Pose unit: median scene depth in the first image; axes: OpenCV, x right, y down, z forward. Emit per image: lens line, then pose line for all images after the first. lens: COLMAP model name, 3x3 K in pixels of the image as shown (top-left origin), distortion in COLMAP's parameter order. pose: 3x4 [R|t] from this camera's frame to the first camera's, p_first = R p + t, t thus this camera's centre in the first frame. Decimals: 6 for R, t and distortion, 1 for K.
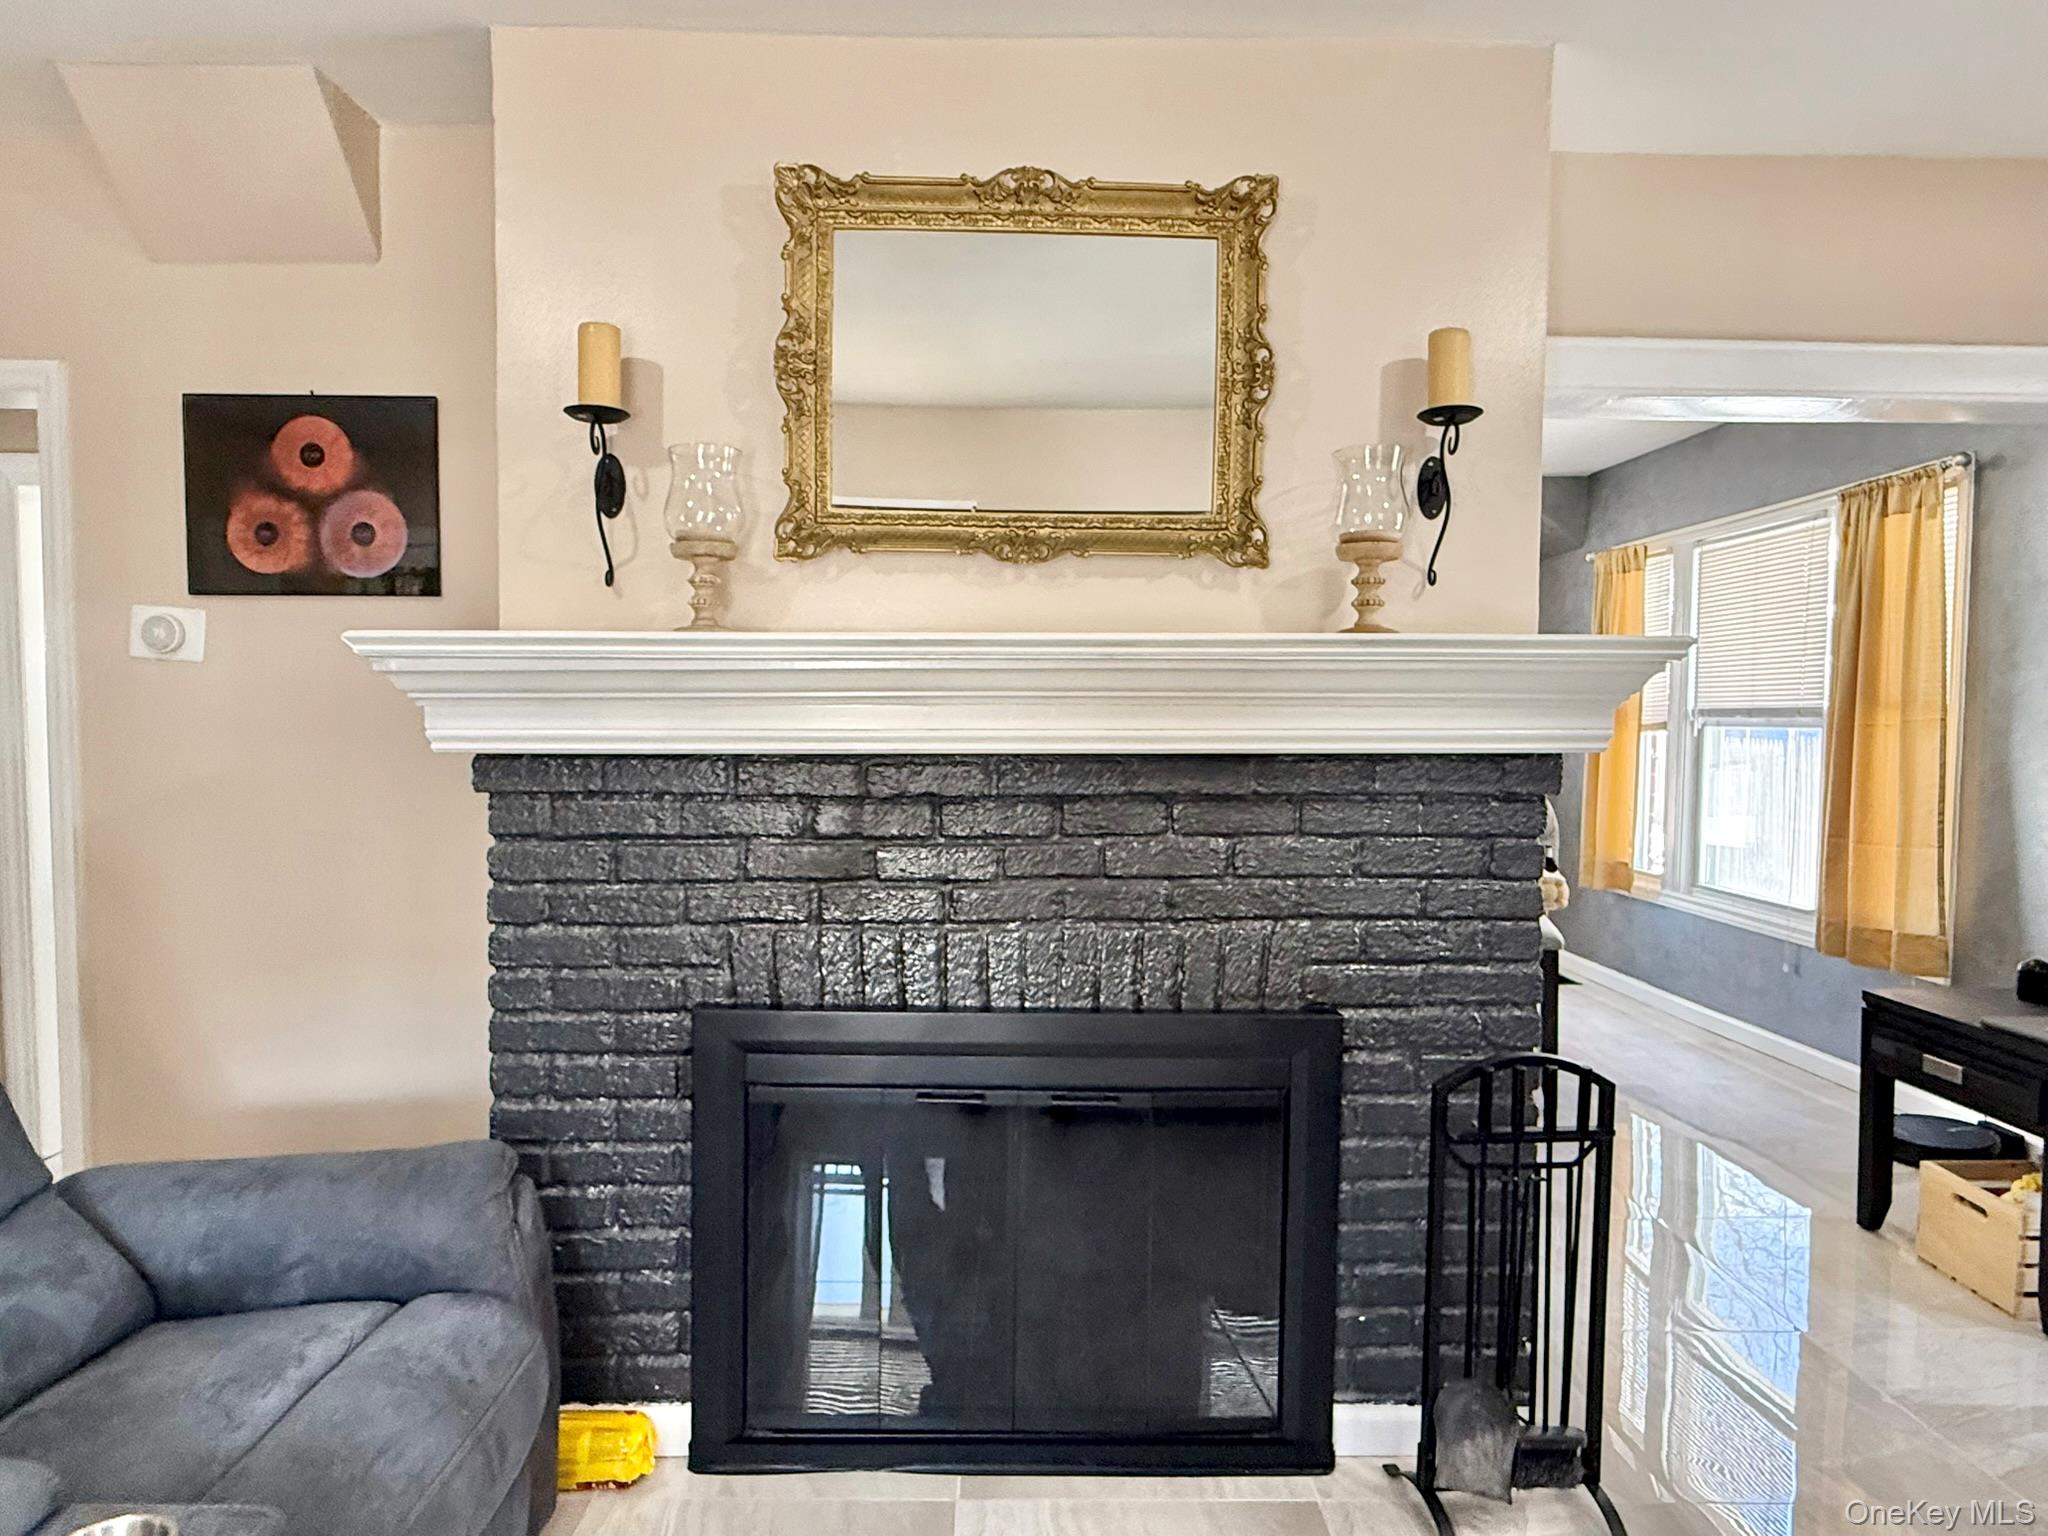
lens RADIAL K [[1256.2, 0, 1004.9], [0, 1256.2, 769.5], [0, 0, 1]] dist [-0.002040, 0.002736]
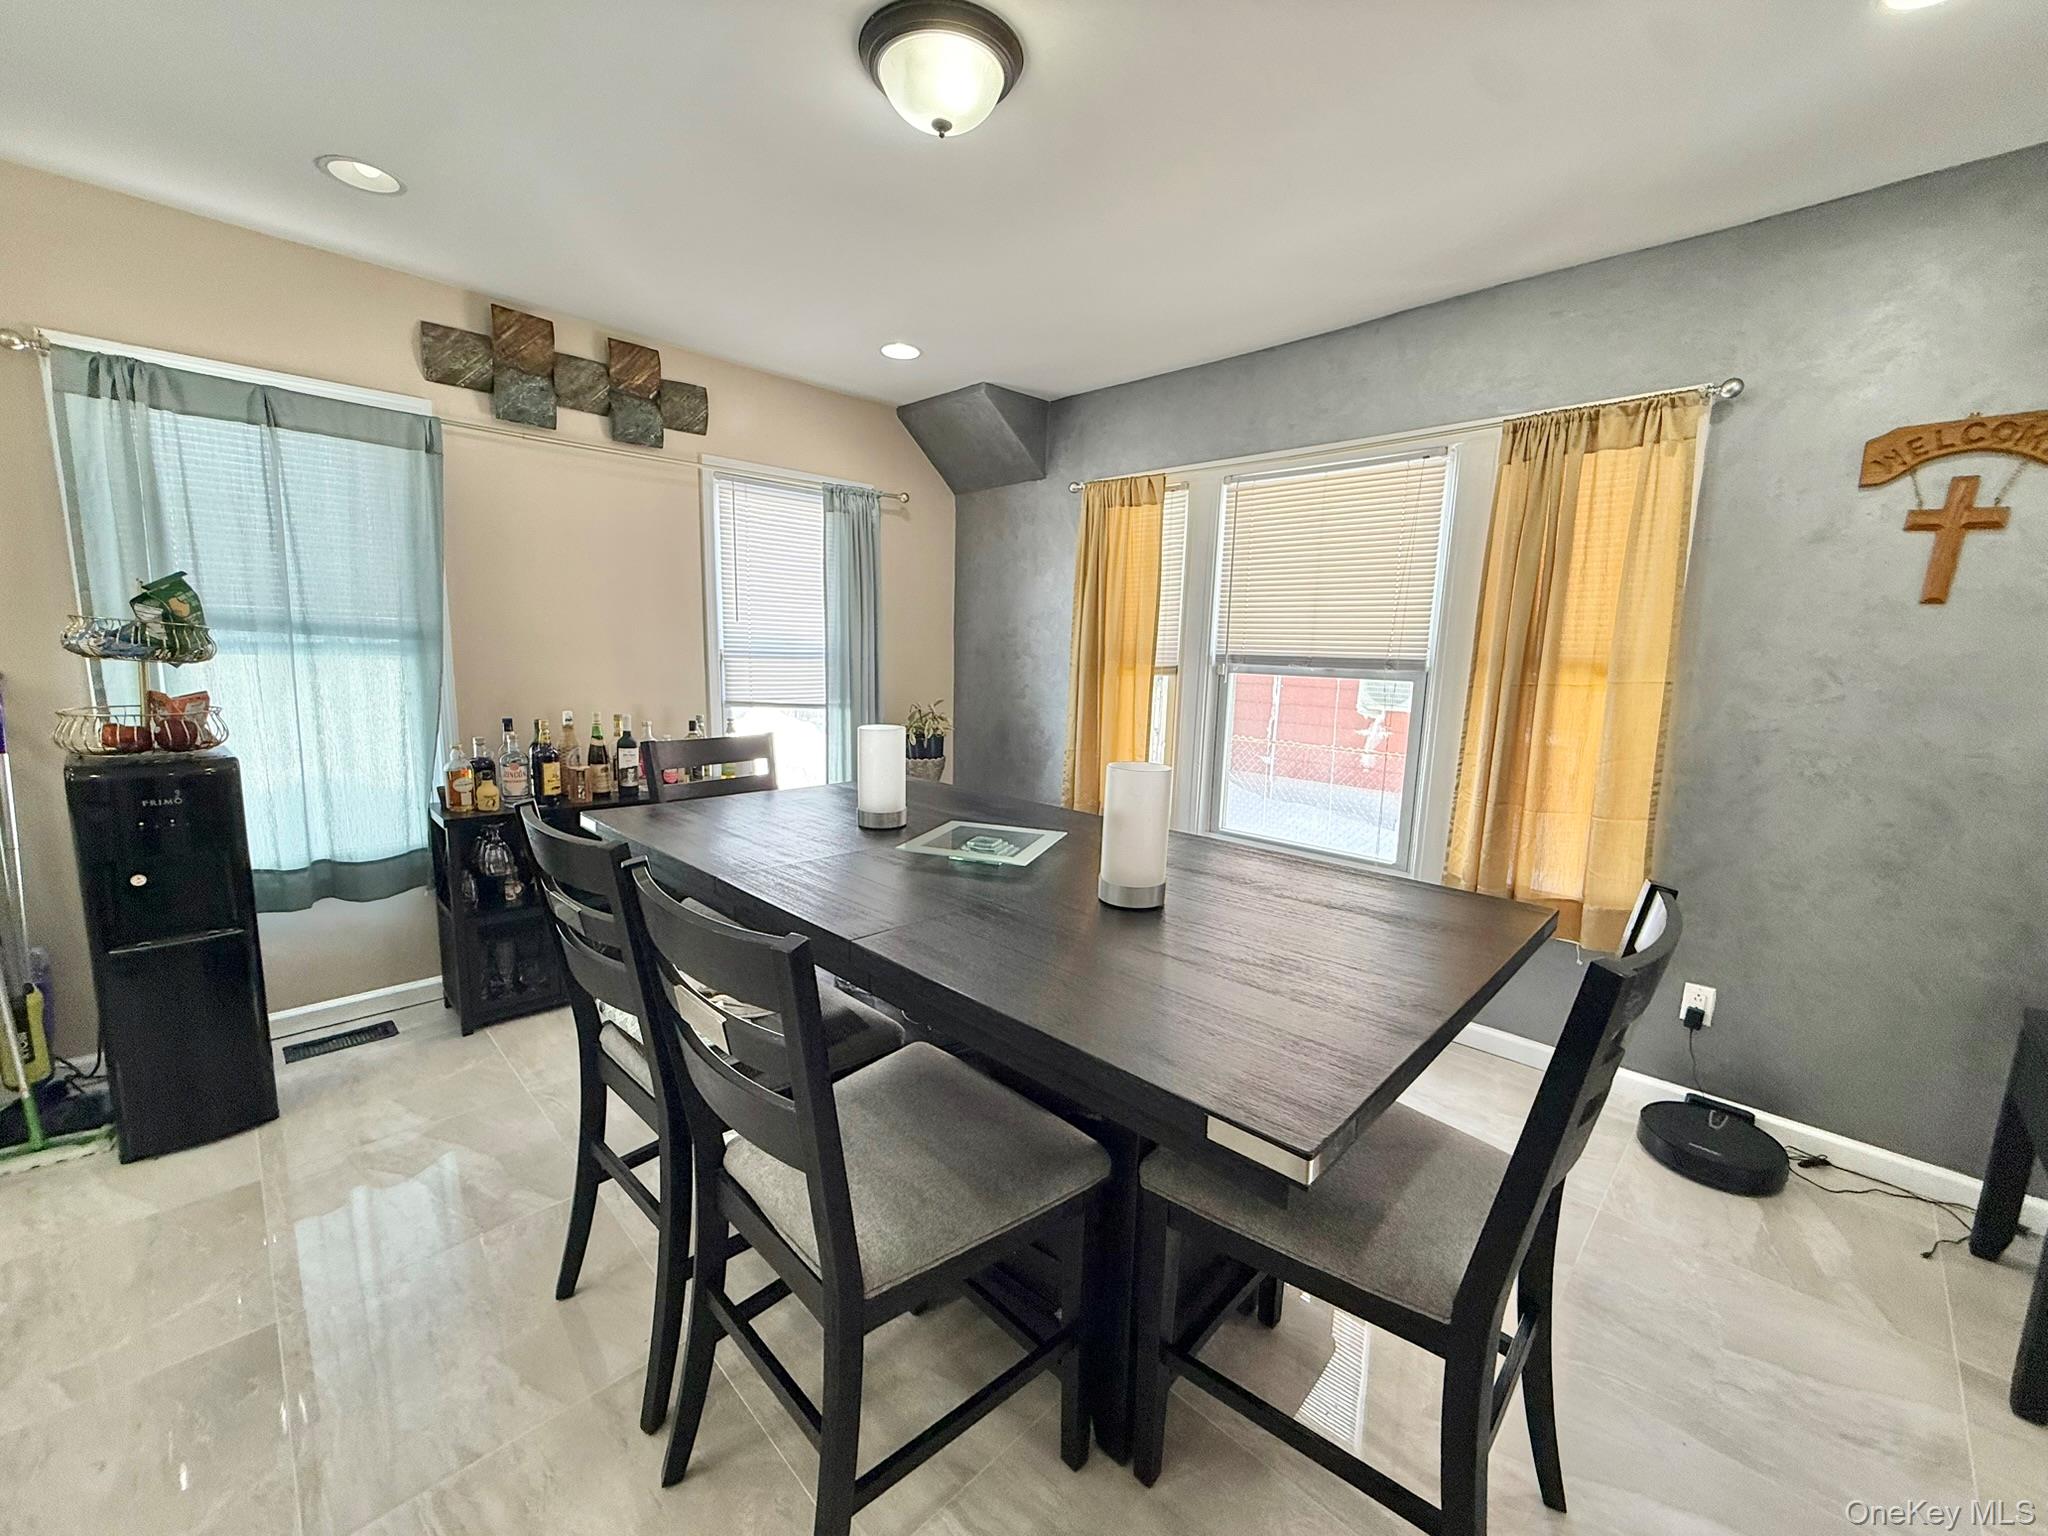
lens RADIAL K [[819.7, 0, 1012.2], [0, 819.7, 771.1], [0, 0, 1]] dist [0.002711, -0.000959]
pose [[0.717910, -0.101429, 0.688707, -0.040402], [0.013630, 0.991187, 0.131769, -0.110640], [-0.696002, -0.085212, 0.712966, 1.613508]]
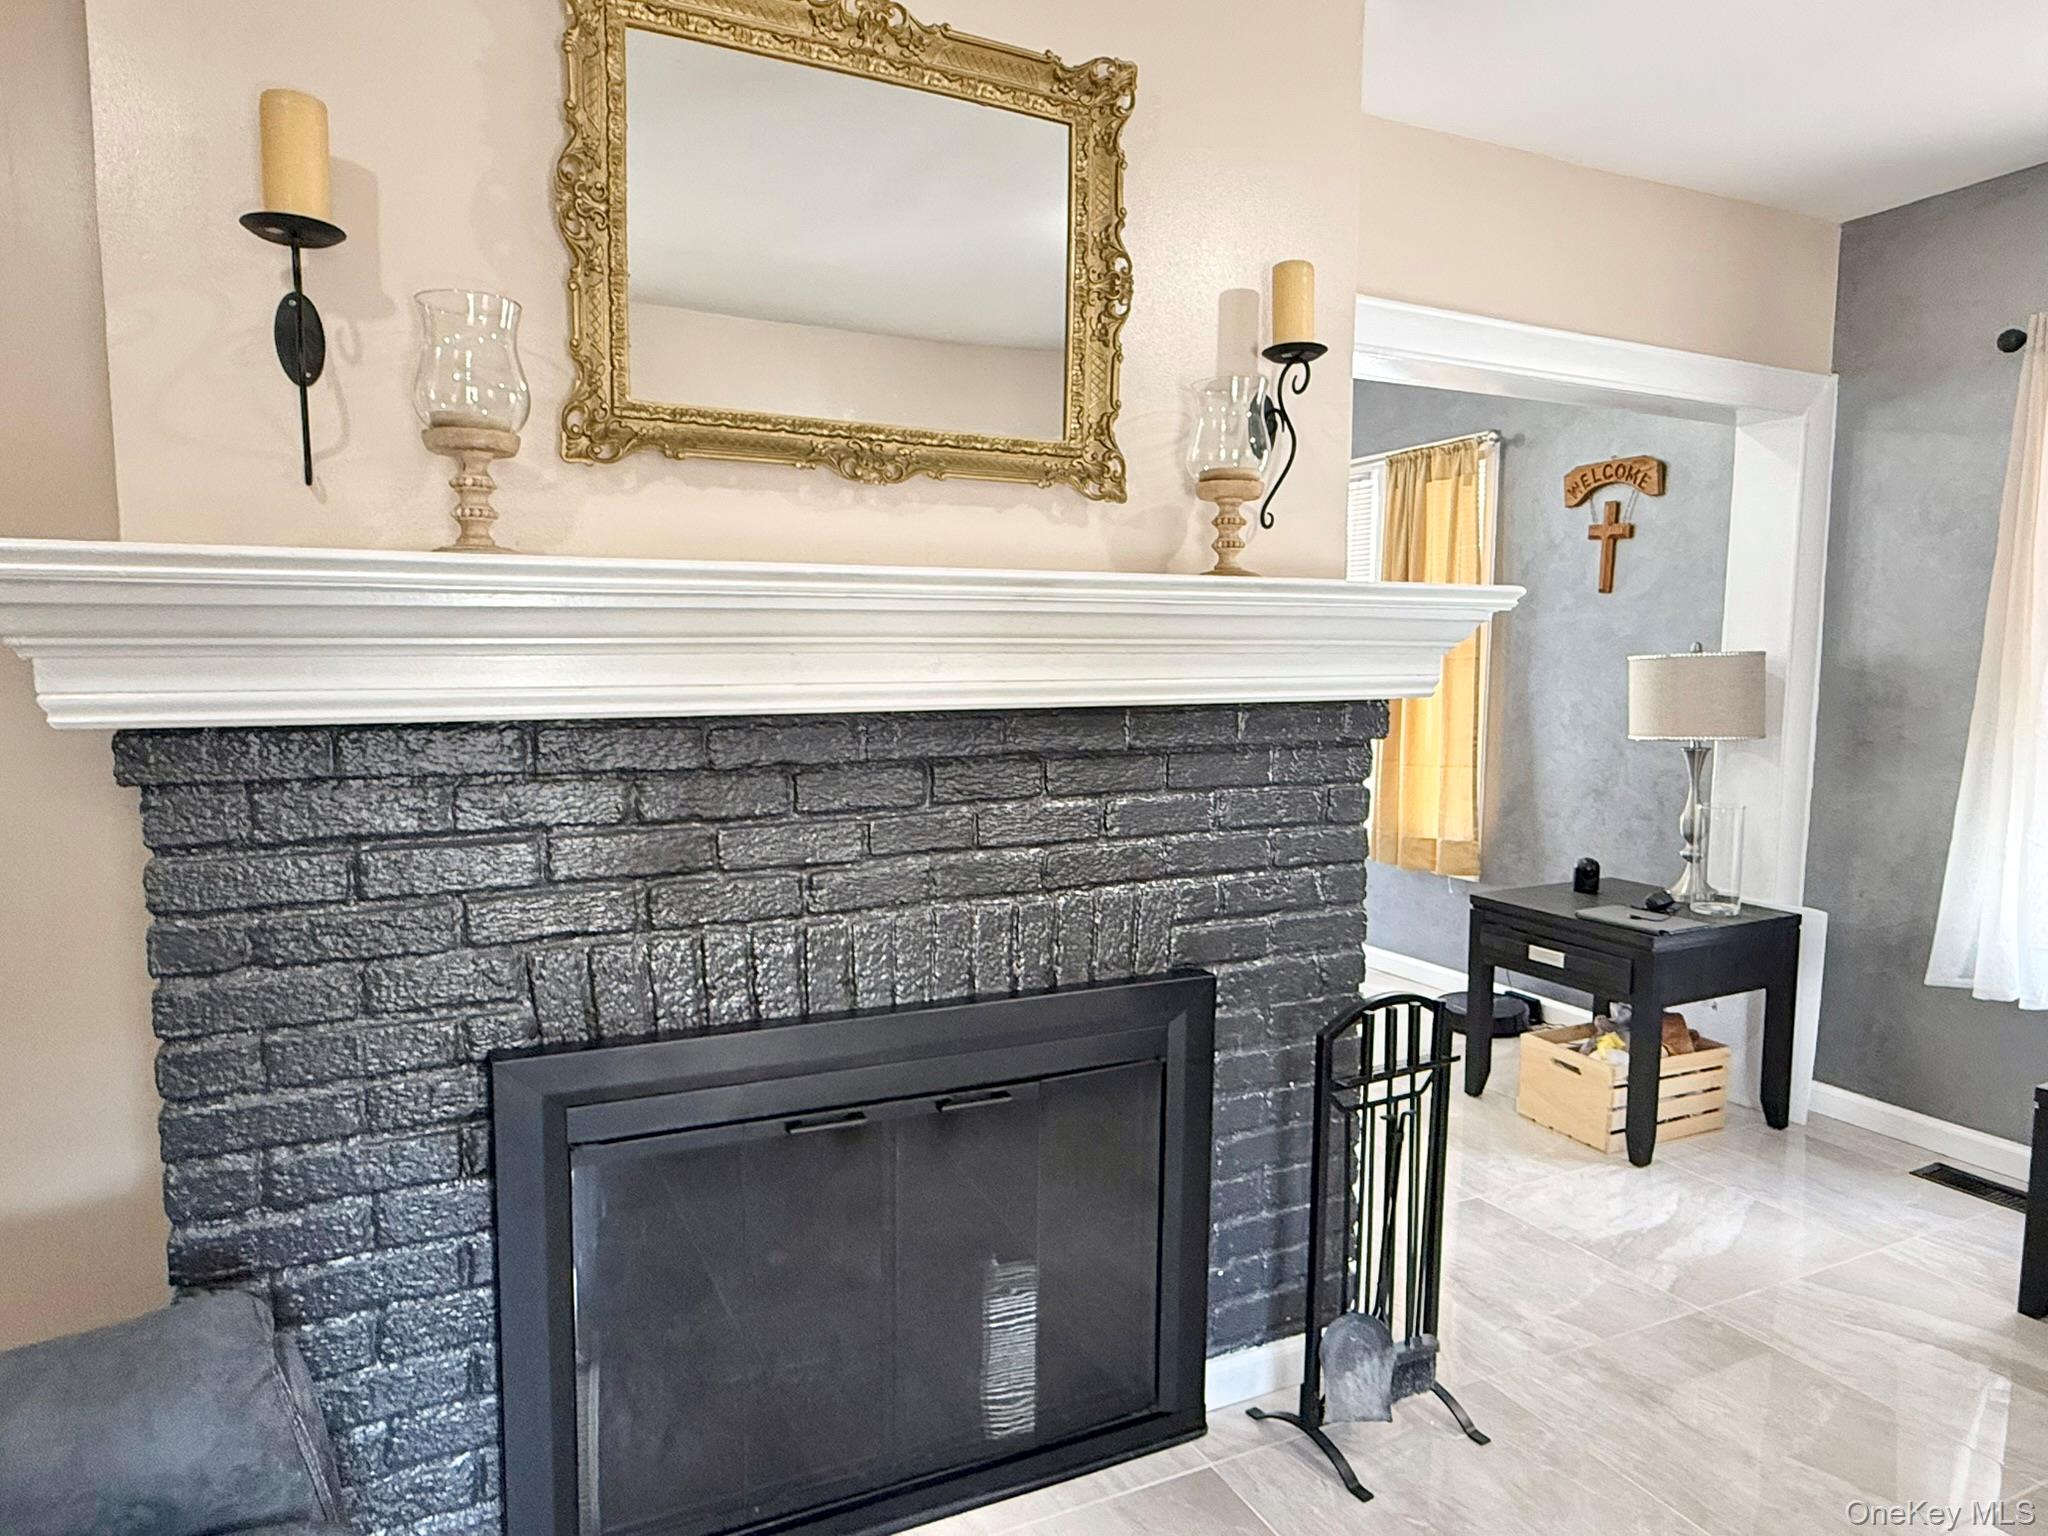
lens RADIAL K [[1256.2, 0, 1012.8], [0, 1256.2, 781.3], [0, 0, 1]] dist [-0.002040, 0.002736]
pose [[0.907694, -0.045739, 0.417132, -0.263773], [0.020509, 0.997690, 0.064768, -0.017942], [-0.419130, -0.050235, 0.906535, 0.191538]]
